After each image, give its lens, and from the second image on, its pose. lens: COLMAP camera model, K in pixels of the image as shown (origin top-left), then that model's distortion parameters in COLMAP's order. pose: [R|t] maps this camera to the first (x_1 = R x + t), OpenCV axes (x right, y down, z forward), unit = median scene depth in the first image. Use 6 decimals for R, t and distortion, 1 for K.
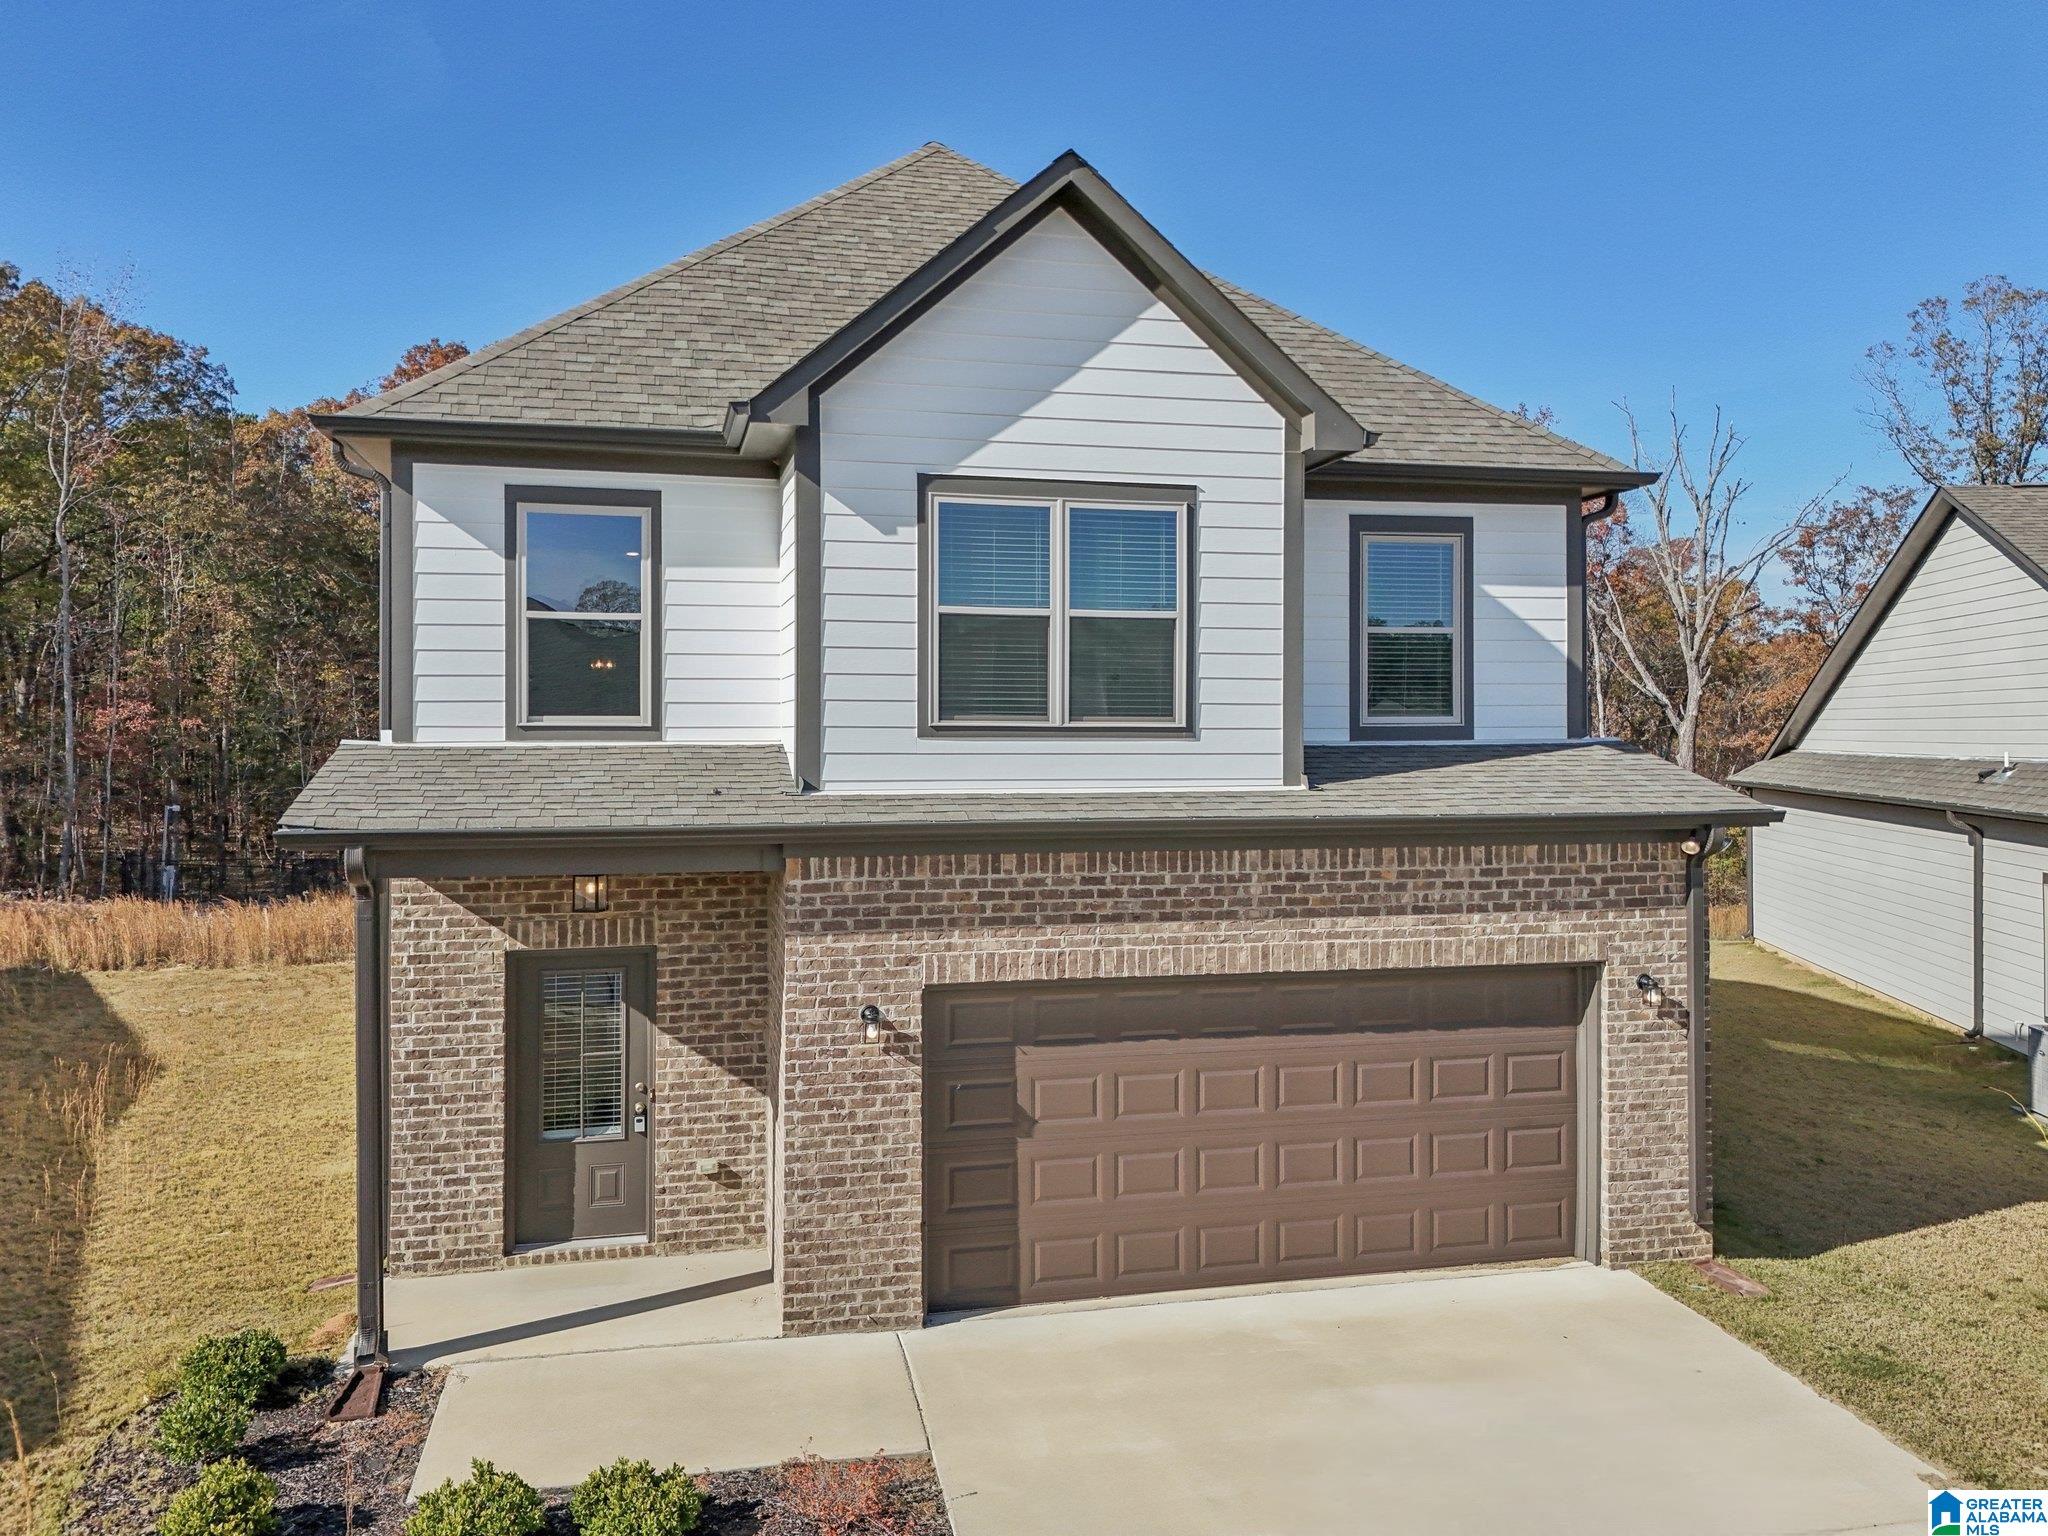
lens RADIAL K [[1534.1, 0, 1026.5], [0, 1534.1, 725.8], [0, 0, 1]] dist [0.087262, -0.086363]
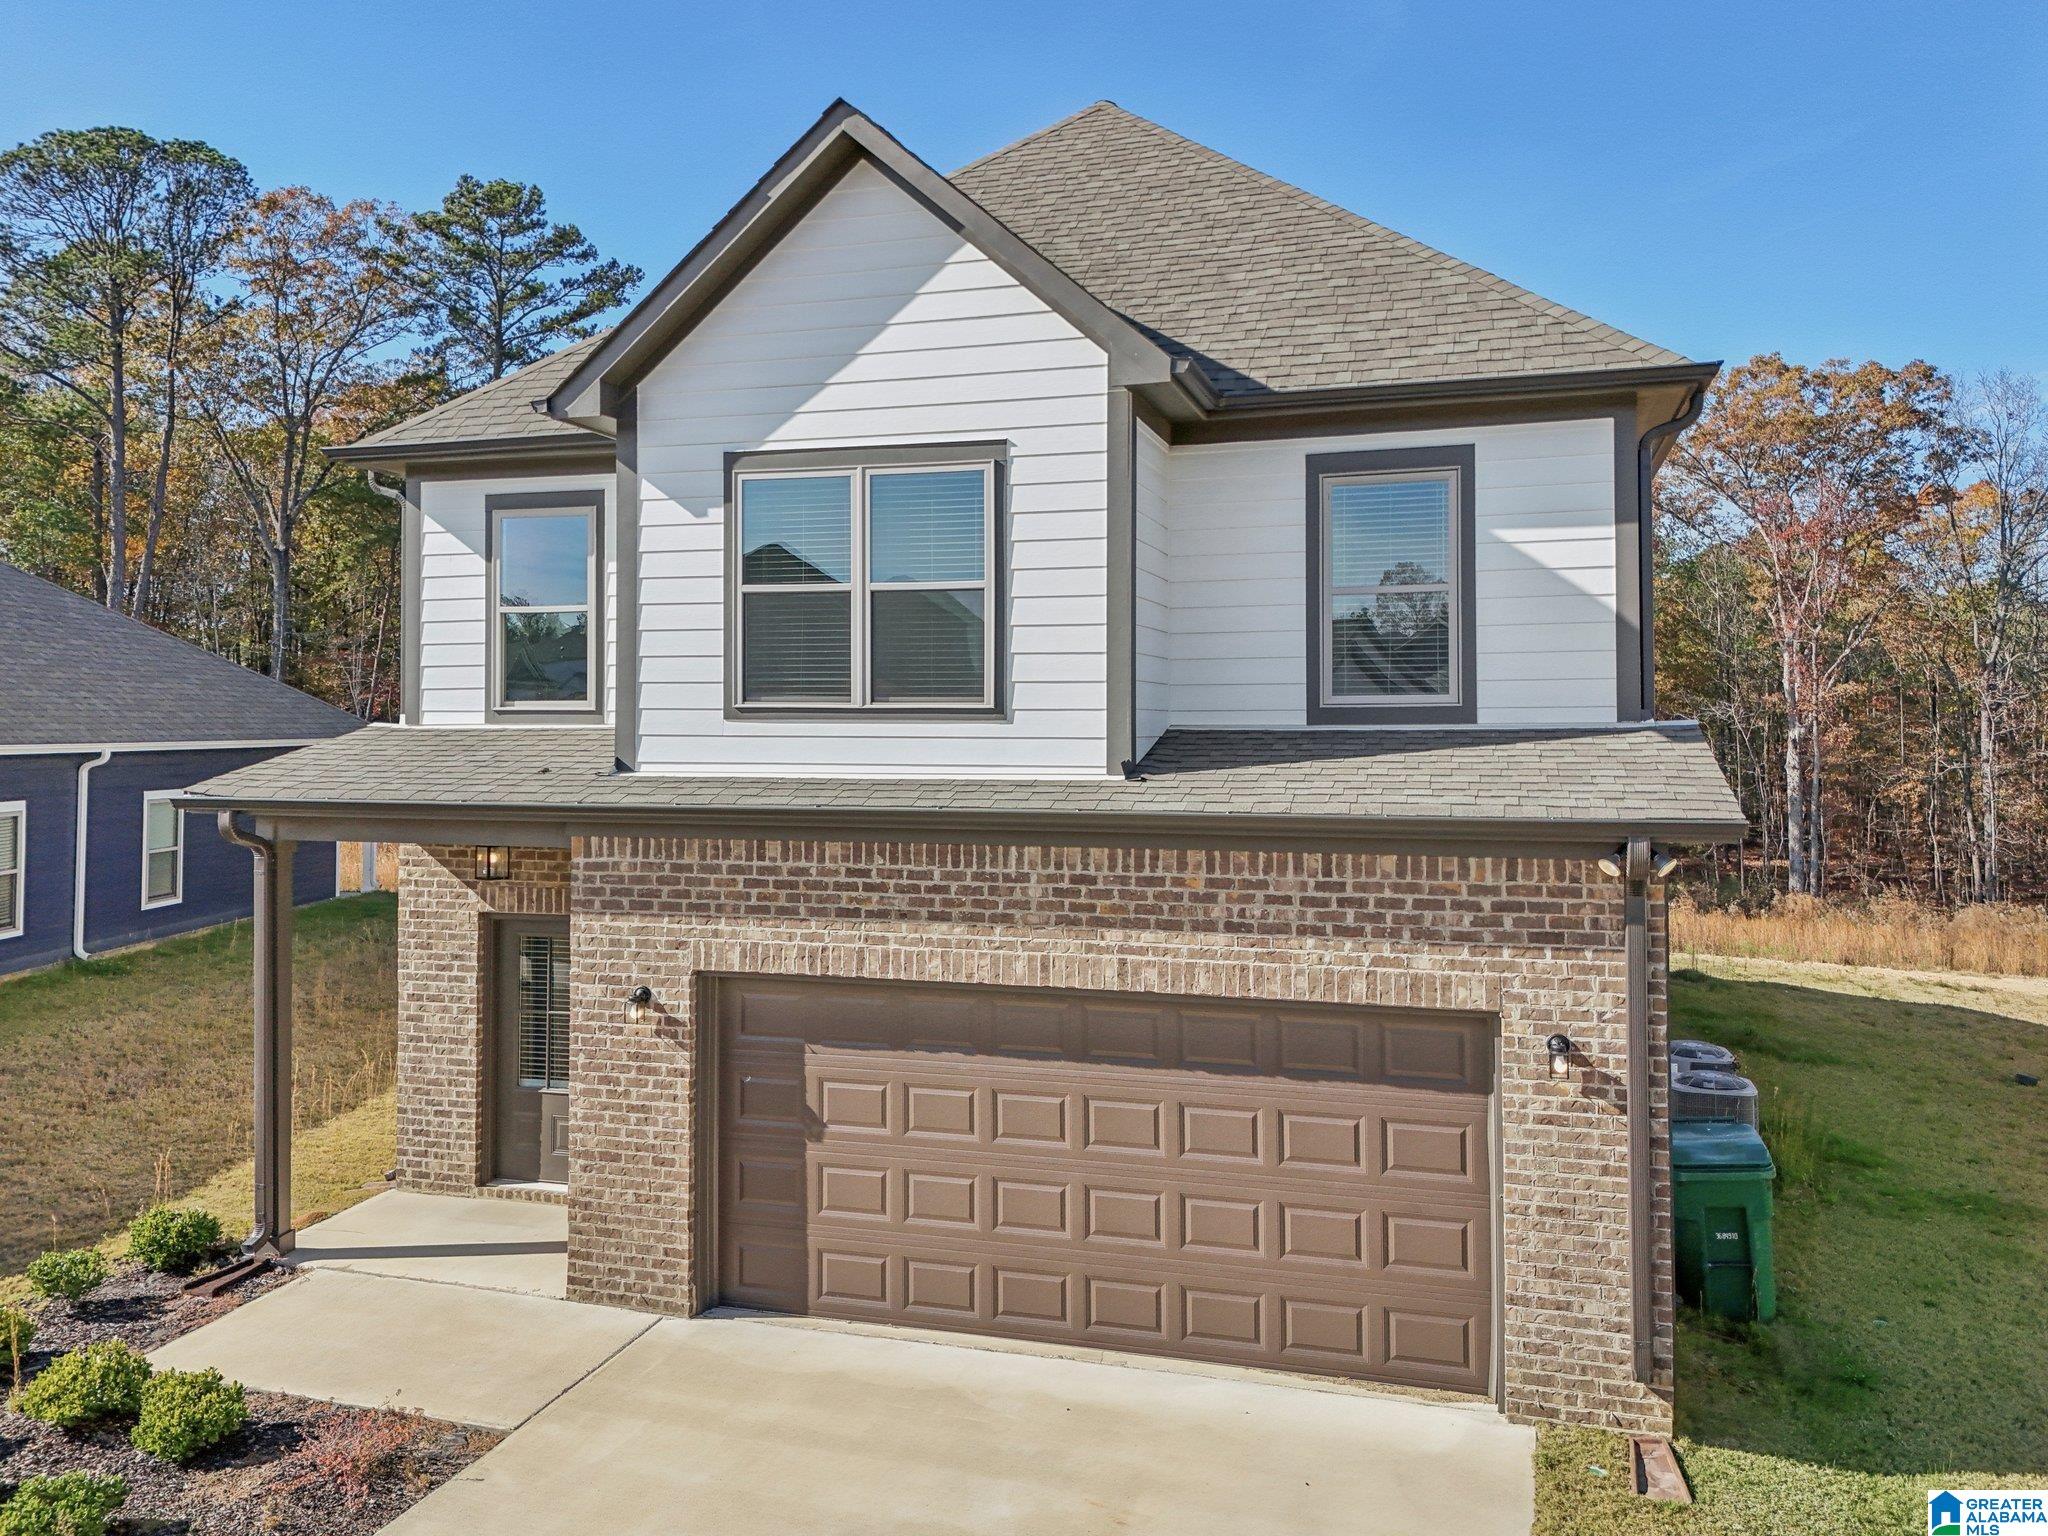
lens RADIAL K [[1540.0, 0, 1025.6], [0, 1540.0, 702.4], [0, 0, 1]] dist [0.086708, -0.081604]
pose [[0.865041, -0.007744, -0.501641, 0.573396], [0.002116, 0.999928, -0.011787, 0.008263], [0.501696, 0.009135, 0.864996, 0.227068]]
